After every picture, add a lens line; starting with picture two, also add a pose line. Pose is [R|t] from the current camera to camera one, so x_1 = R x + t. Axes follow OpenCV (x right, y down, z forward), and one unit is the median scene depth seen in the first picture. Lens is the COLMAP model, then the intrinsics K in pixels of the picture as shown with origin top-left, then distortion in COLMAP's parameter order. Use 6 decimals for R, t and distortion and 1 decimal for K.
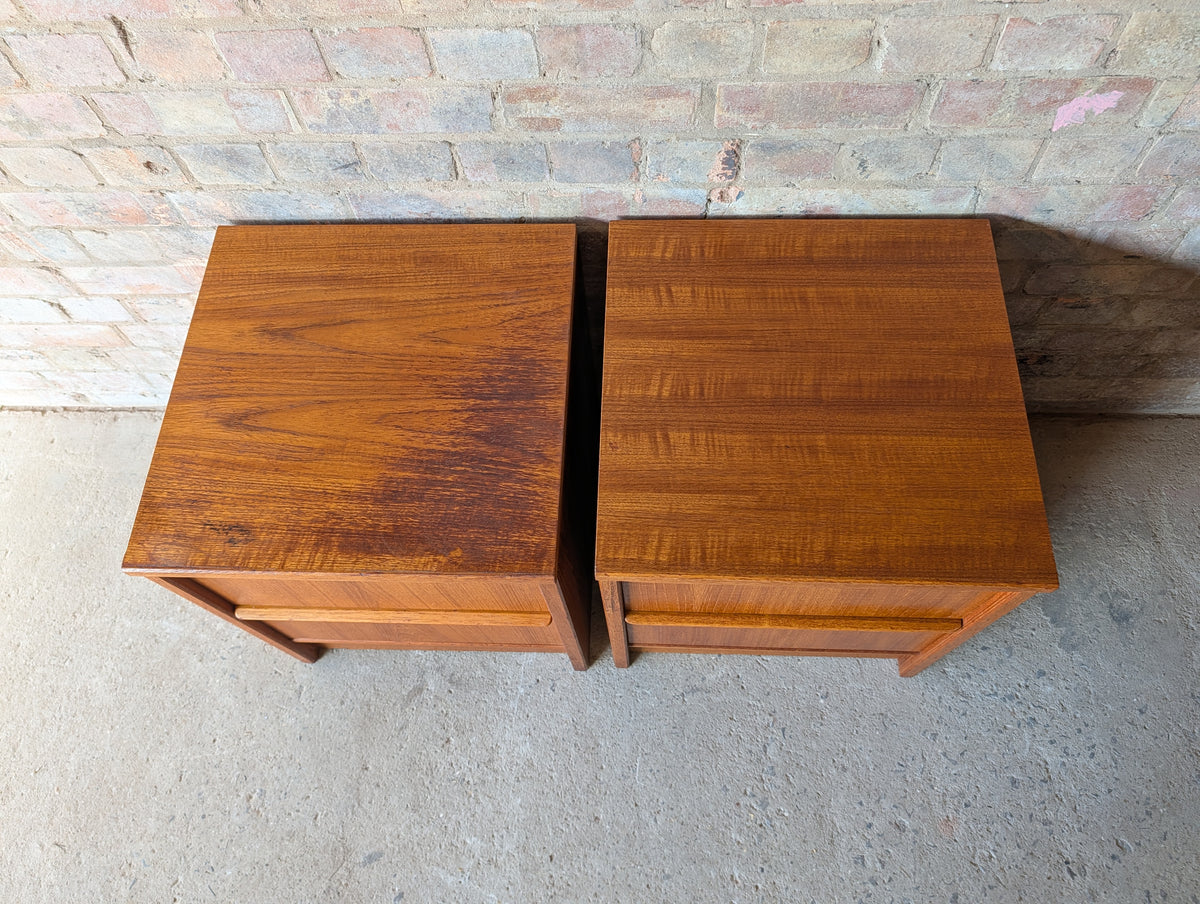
lens RADIAL K [[870.3, 0, 602.1], [0, 870.3, 442.0], [0, 0, 1]] dist [-0.001162, 0.003640]
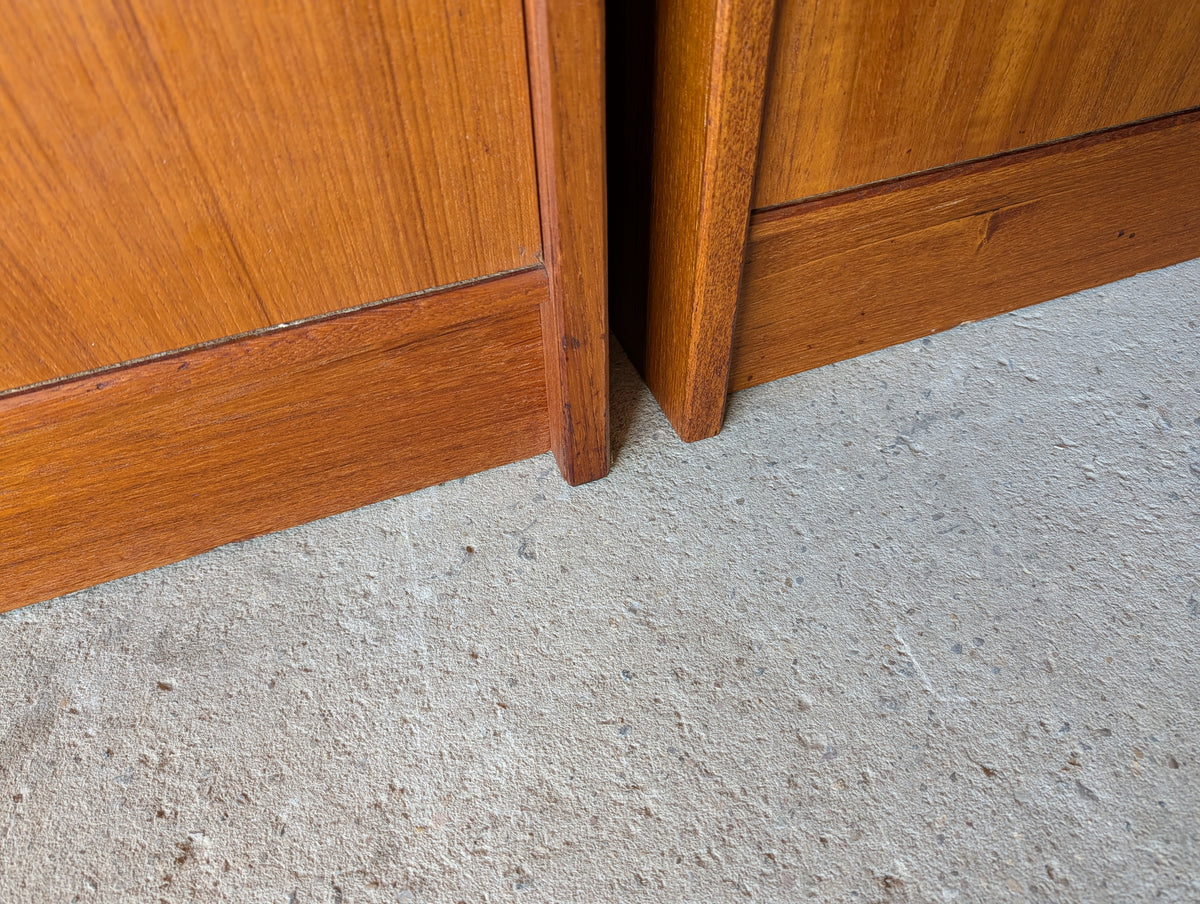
lens RADIAL K [[873.5, 0, 600.0], [0, 873.5, 452.0], [0, 0, 1]] dist [-0.007178, 0.000423]
pose [[0.920506, -0.263216, 0.288767, -0.150584], [0.340852, 0.902255, -0.264115, 0.463164], [-0.191022, 0.341546, 0.920248, 0.965891]]
